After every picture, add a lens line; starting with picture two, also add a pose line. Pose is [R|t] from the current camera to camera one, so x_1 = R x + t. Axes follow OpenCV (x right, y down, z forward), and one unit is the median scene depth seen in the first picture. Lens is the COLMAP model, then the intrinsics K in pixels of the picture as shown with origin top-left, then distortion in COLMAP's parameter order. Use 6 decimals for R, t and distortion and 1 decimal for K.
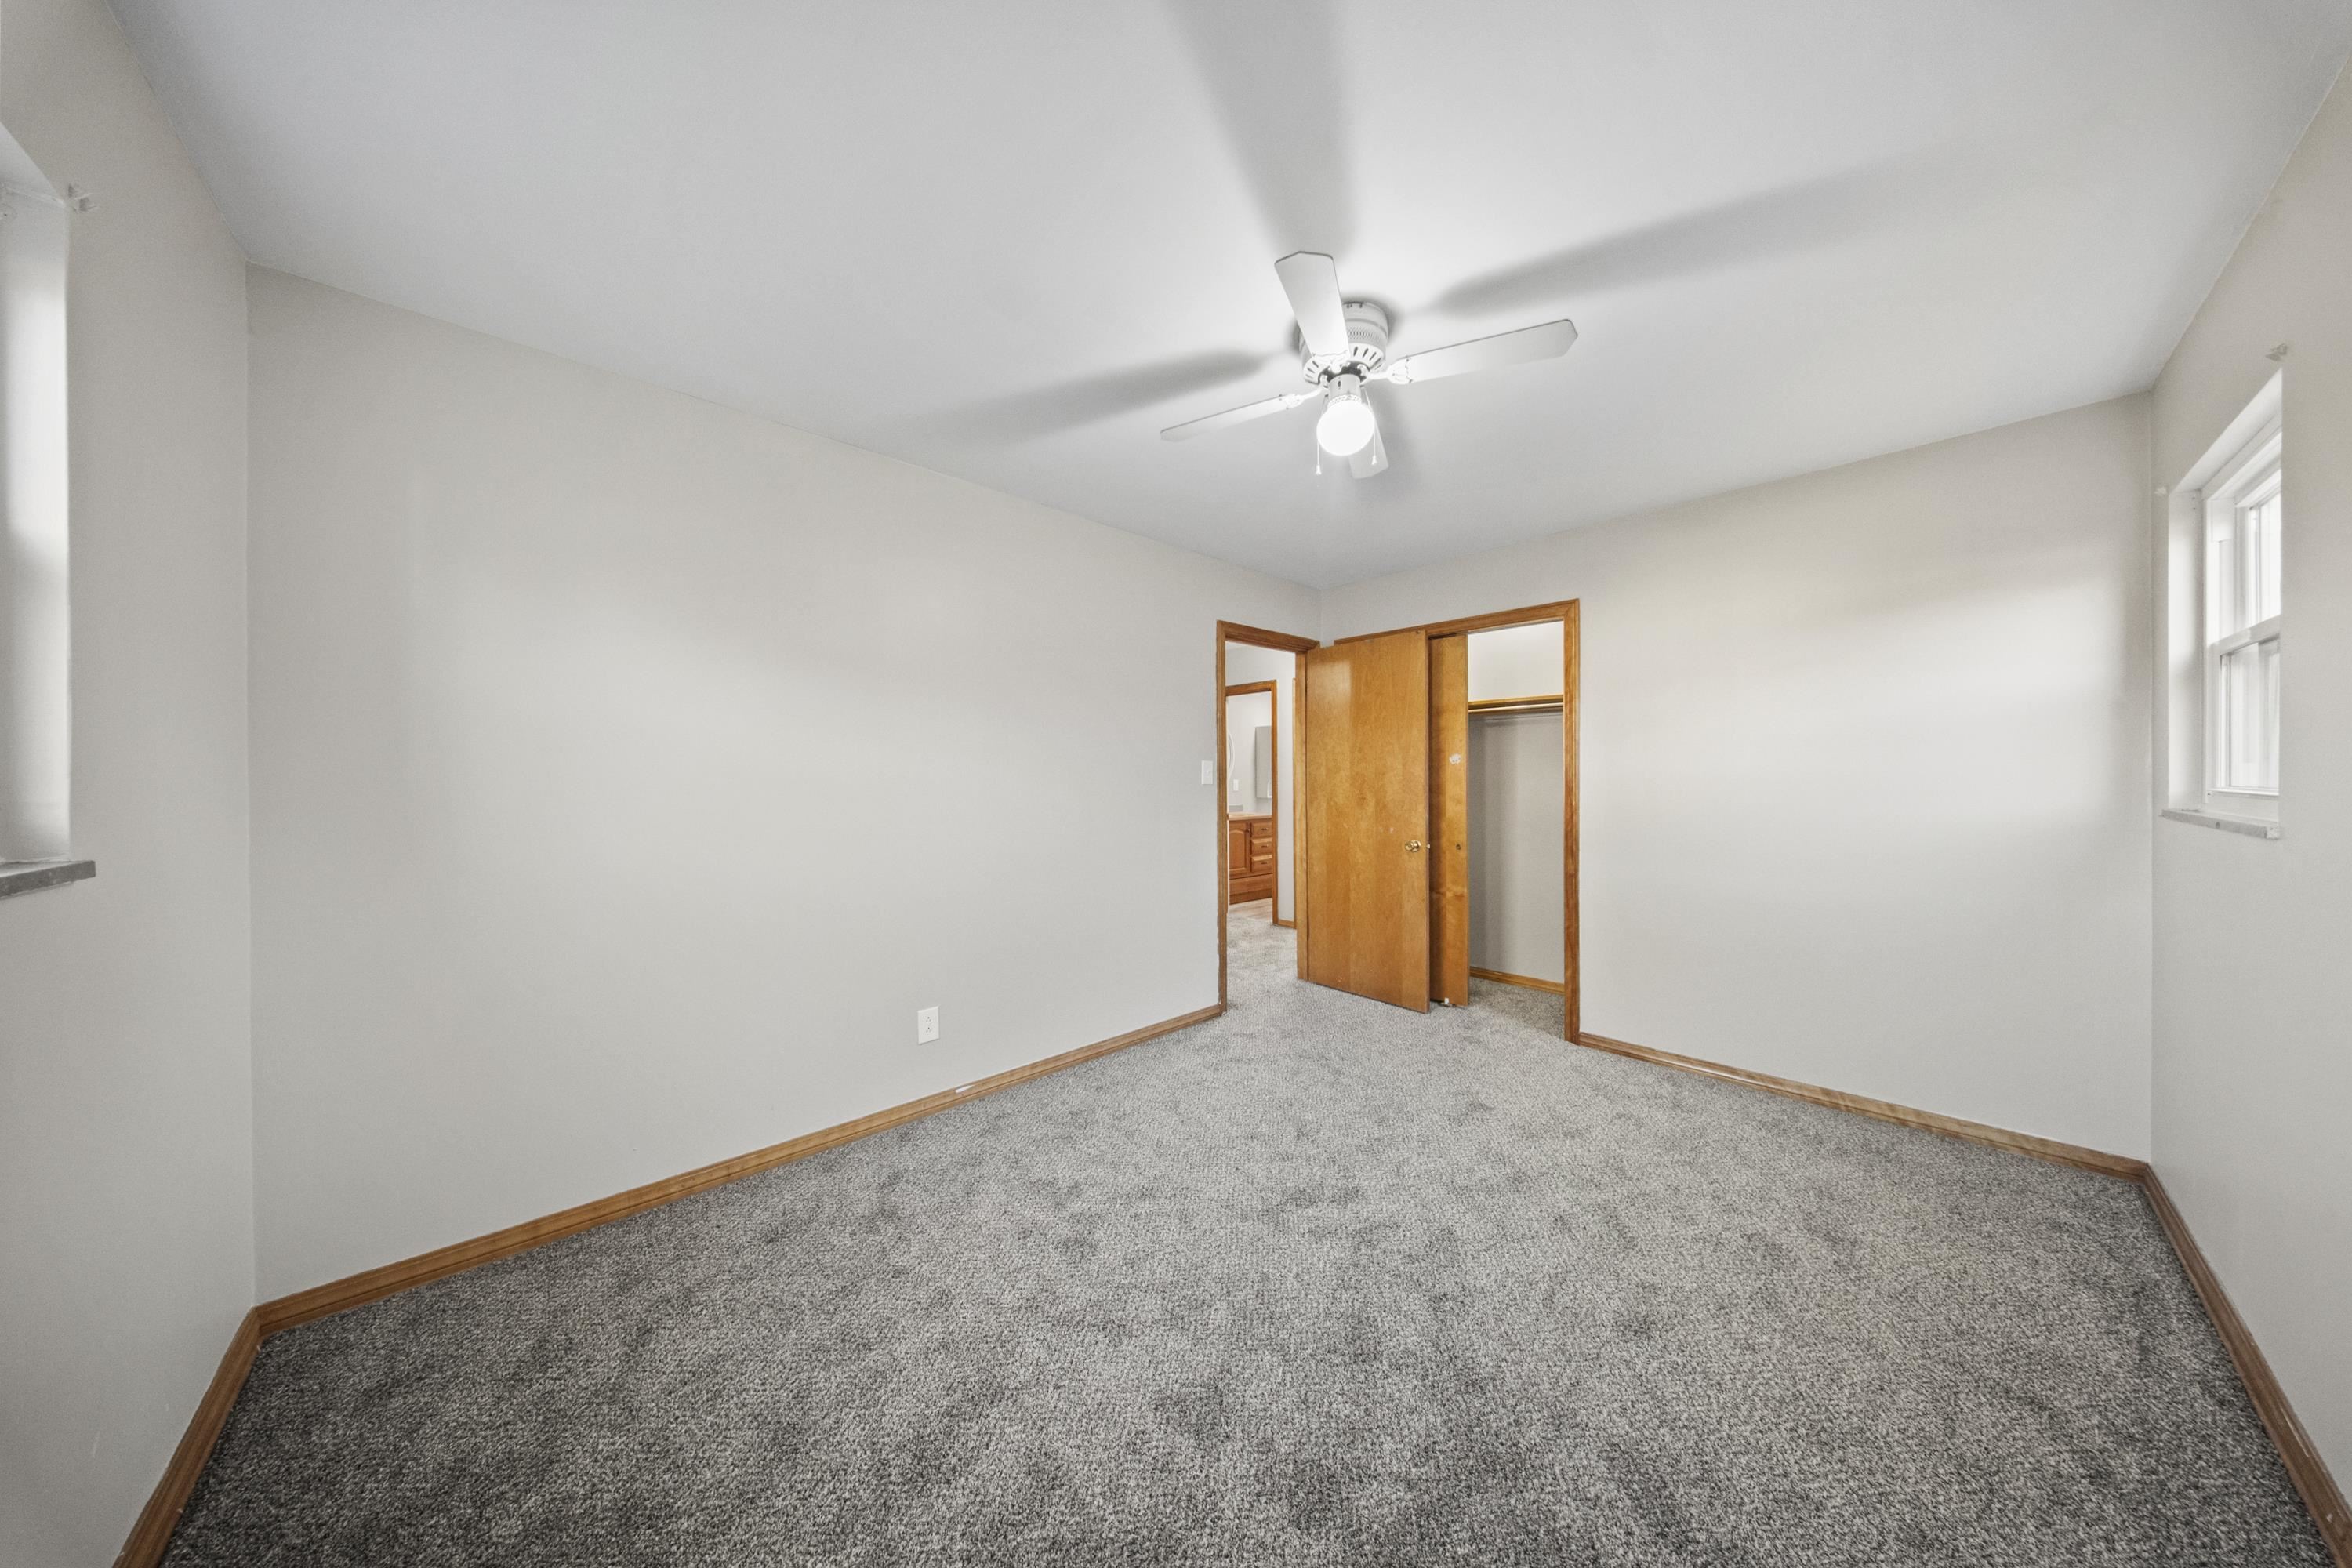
lens RADIAL K [[676.1, 0, 1168.5], [0, 676.1, 777.0], [0, 0, 1]] dist [-0.000056, -0.000025]
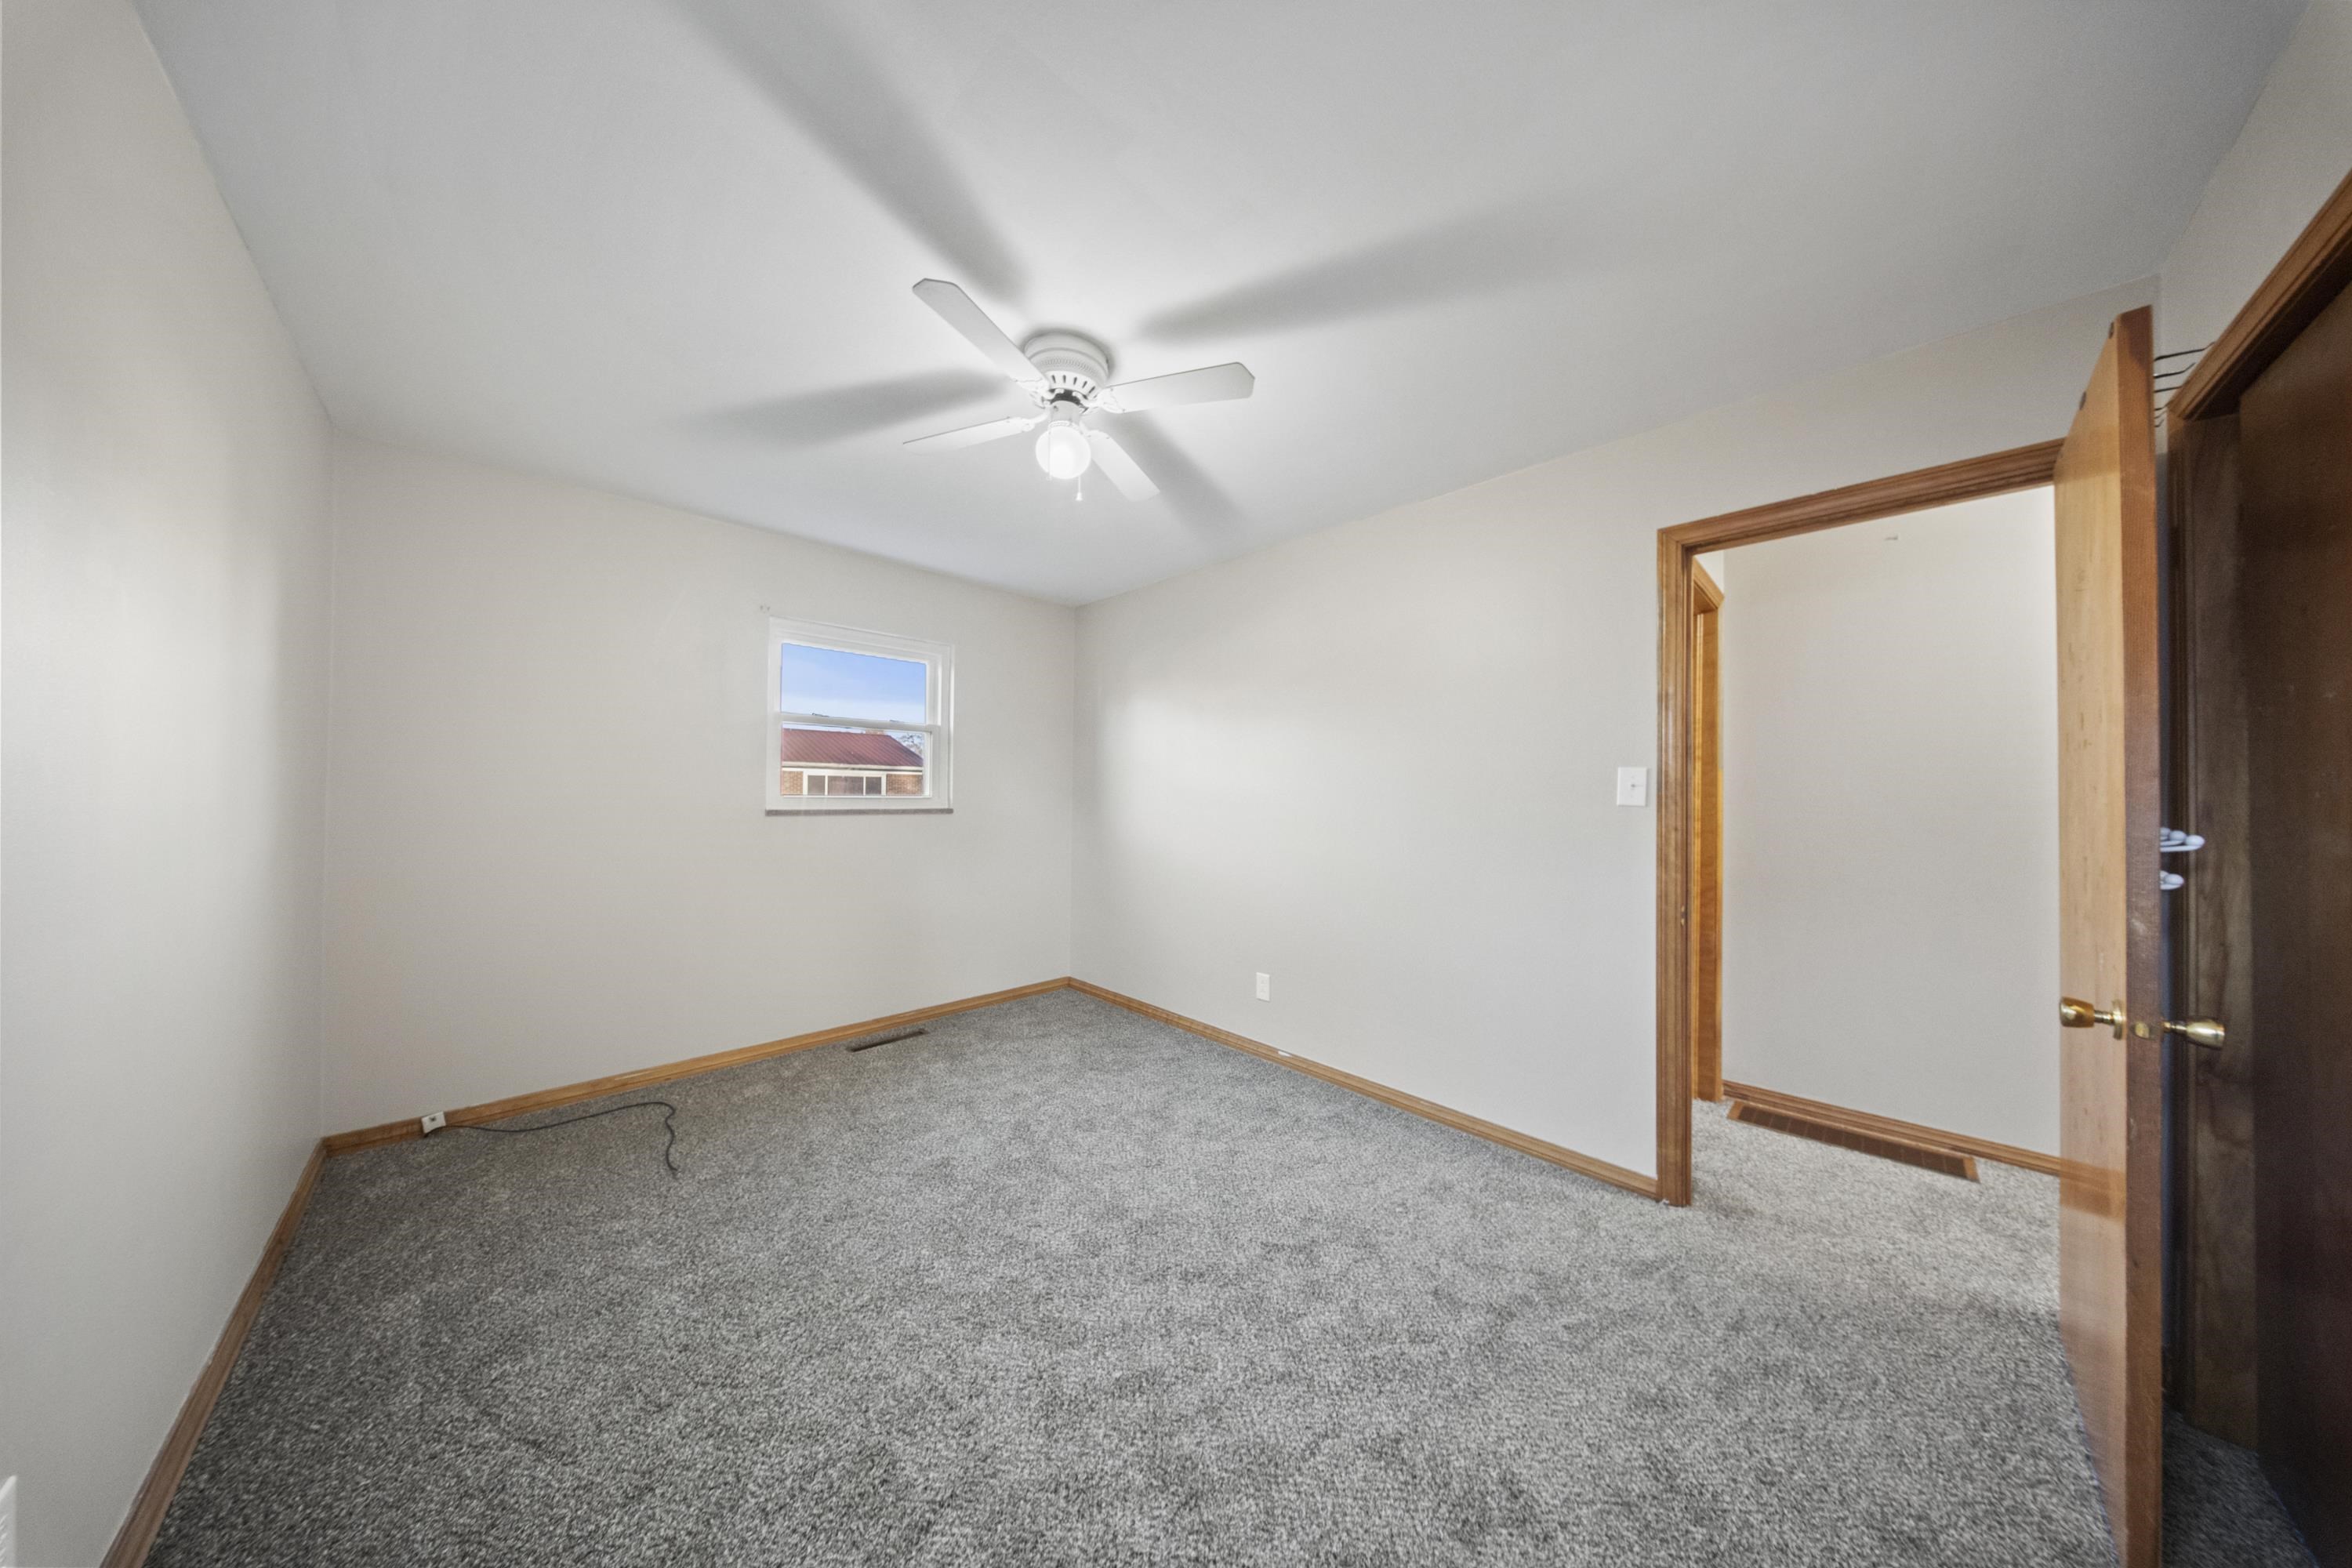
lens RADIAL K [[695.3, 0, 1200.9], [0, 695.3, 780.0], [0, 0, 1]] dist [0.000721, 0.000058]
pose [[0.071296, -0.007436, -0.997427, 0.984887], [-0.009562, 0.999921, -0.008138, -0.005096], [0.997409, 0.010118, 0.071220, 0.838230]]
